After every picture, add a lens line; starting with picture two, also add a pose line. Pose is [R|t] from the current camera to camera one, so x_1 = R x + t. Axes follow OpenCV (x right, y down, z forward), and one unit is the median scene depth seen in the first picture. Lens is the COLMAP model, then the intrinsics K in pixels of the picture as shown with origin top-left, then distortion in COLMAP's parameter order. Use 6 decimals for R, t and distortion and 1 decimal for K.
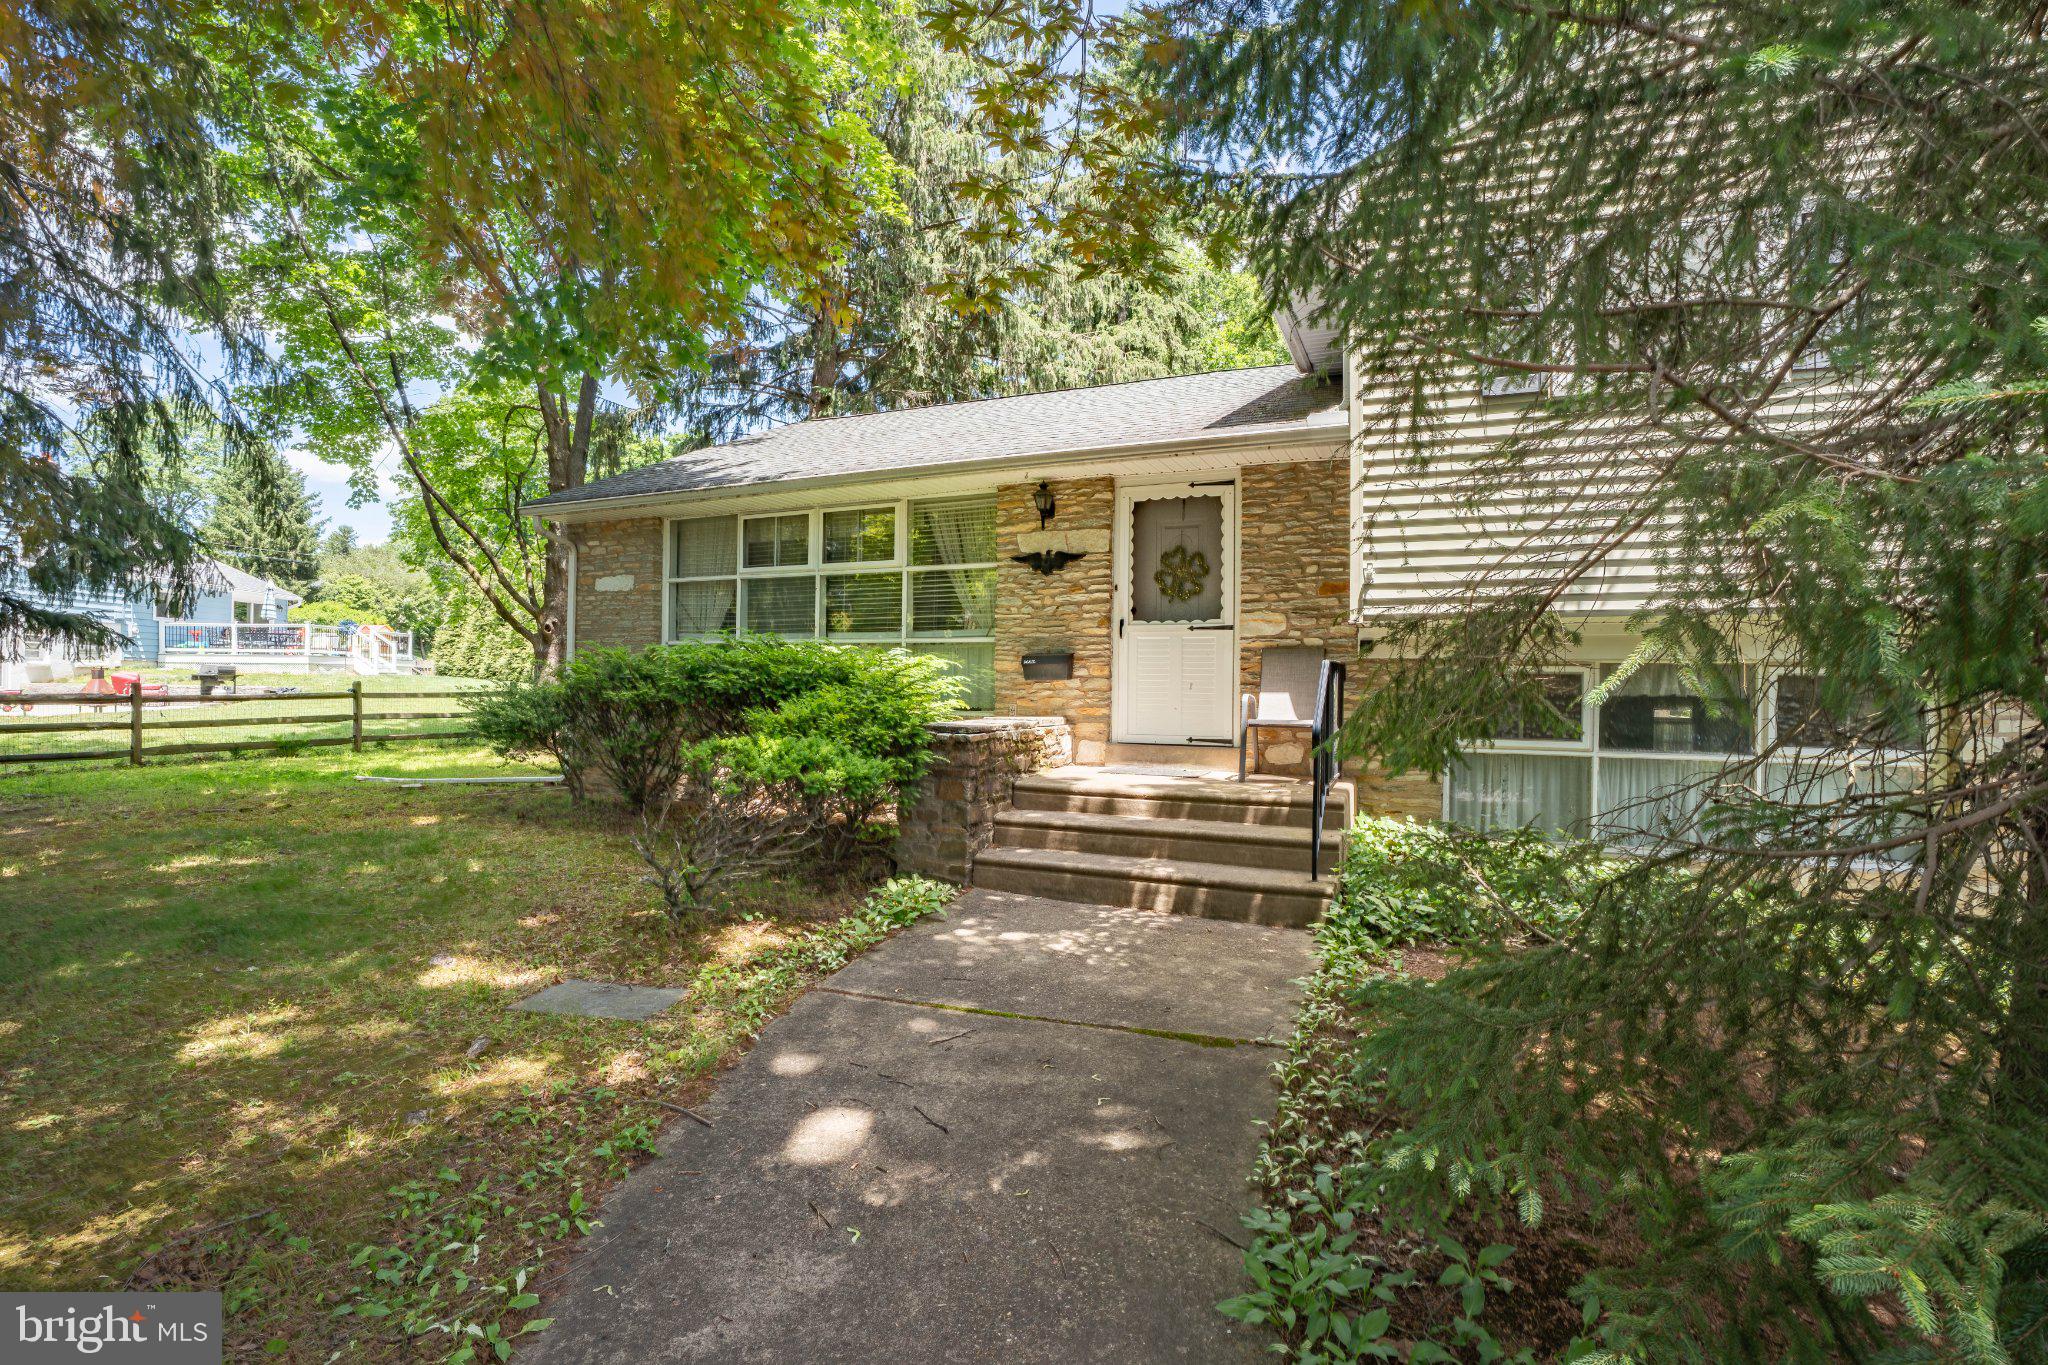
lens RADIAL K [[947.2, 0, 1024.0], [0, 947.2, 682.5], [0, 0, 1]] dist [-0.069686, 0.020333]
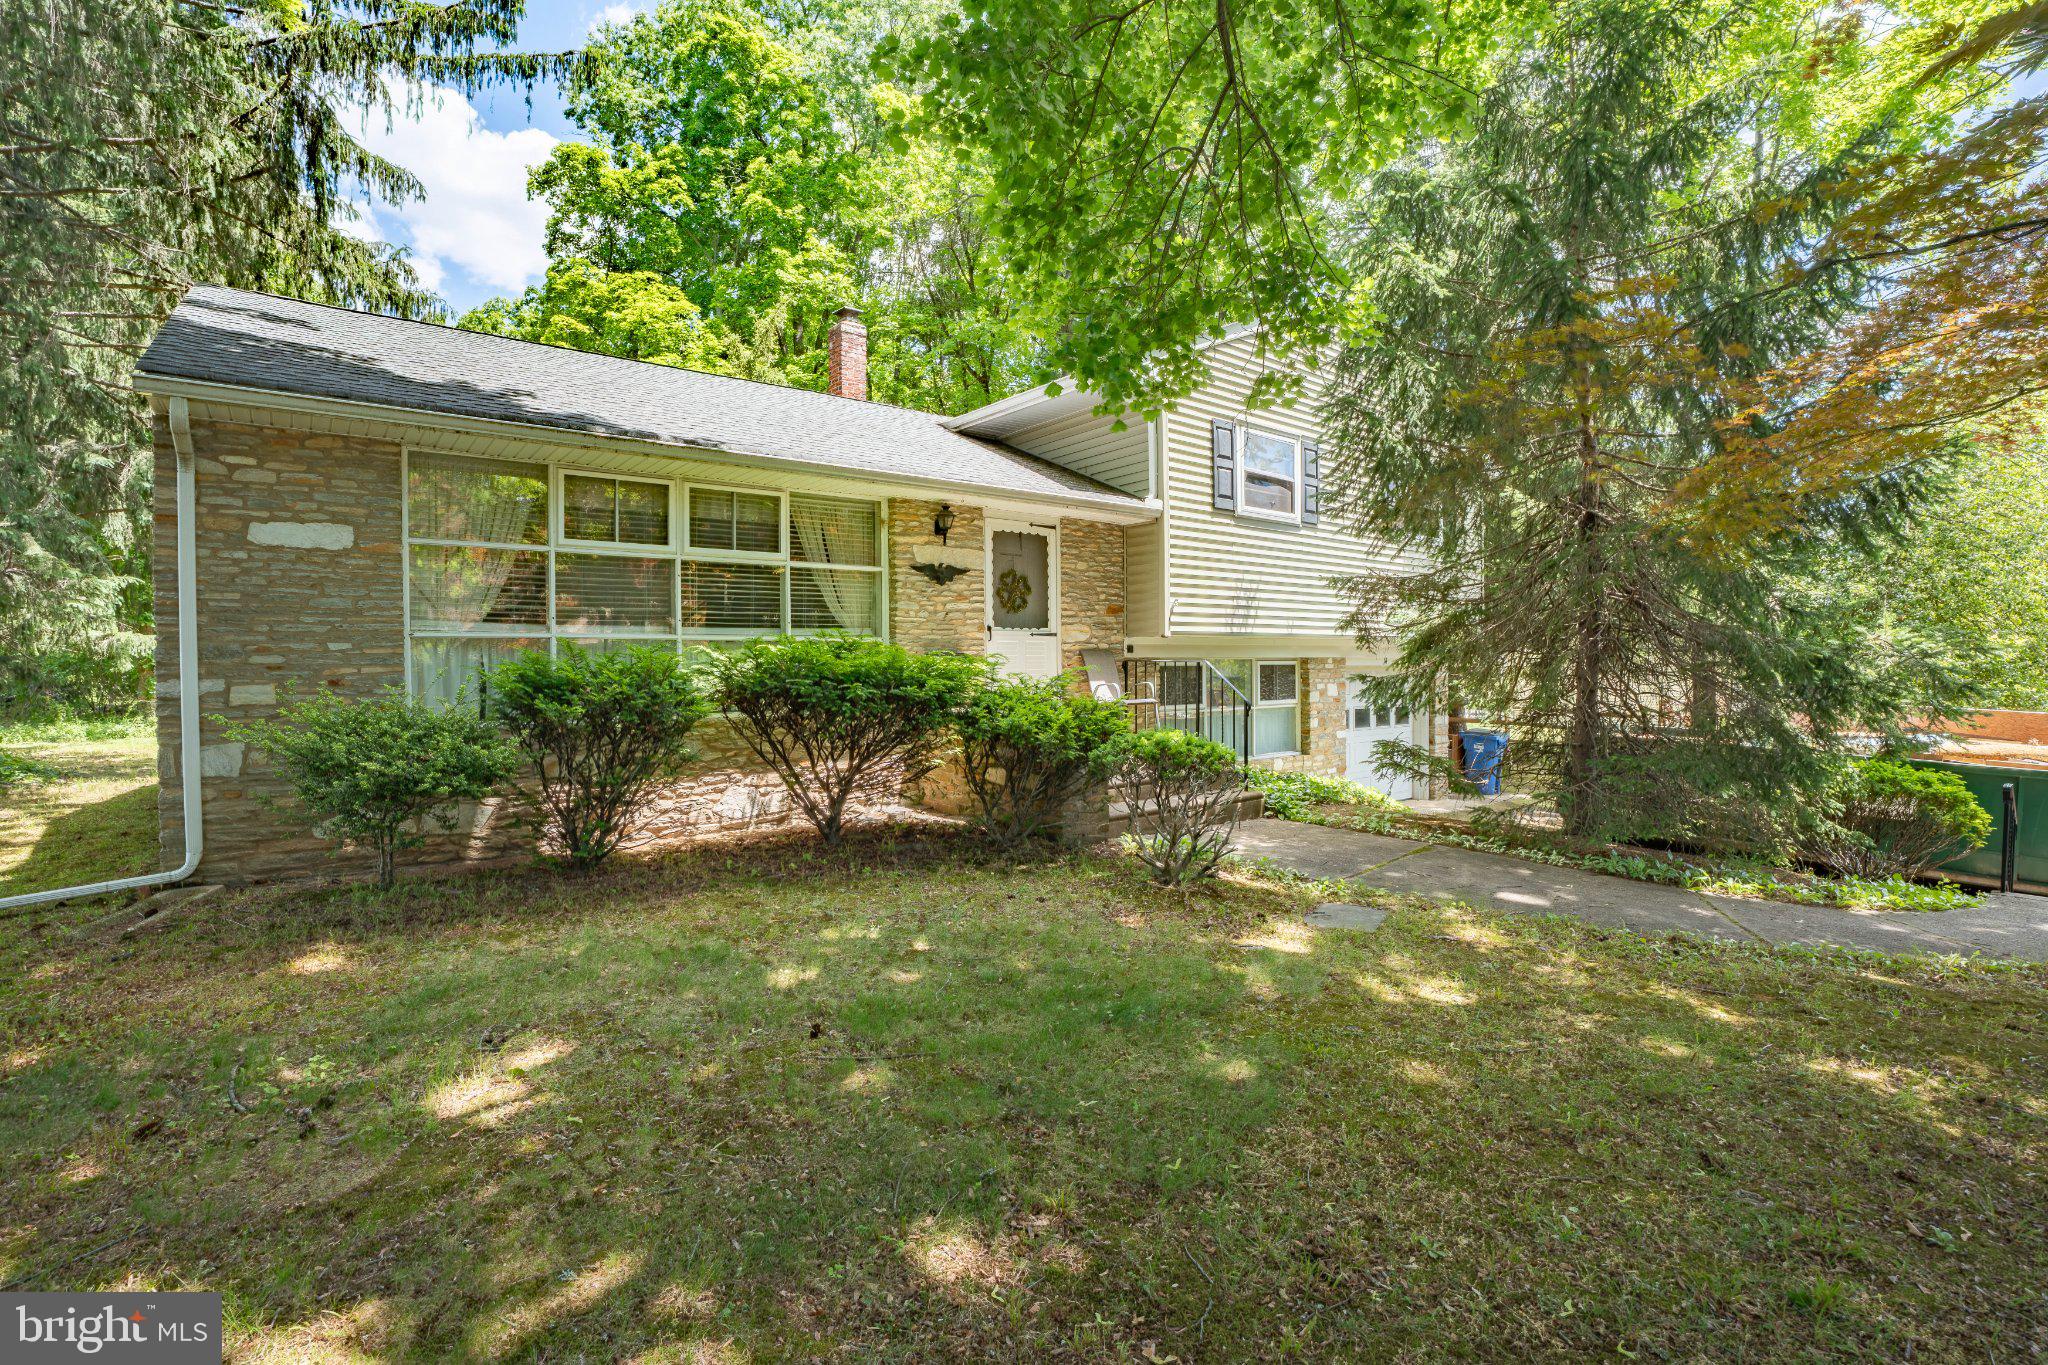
lens RADIAL K [[947.2, 0, 1024.0], [0, 947.2, 682.5], [0, 0, 1]] dist [-0.069686, 0.020333]
pose [[0.447898, -0.030231, 0.893573, -0.963431], [0.014869, 0.999542, 0.026363, -0.024722], [-0.893961, 0.001479, 0.448143, 0.404530]]
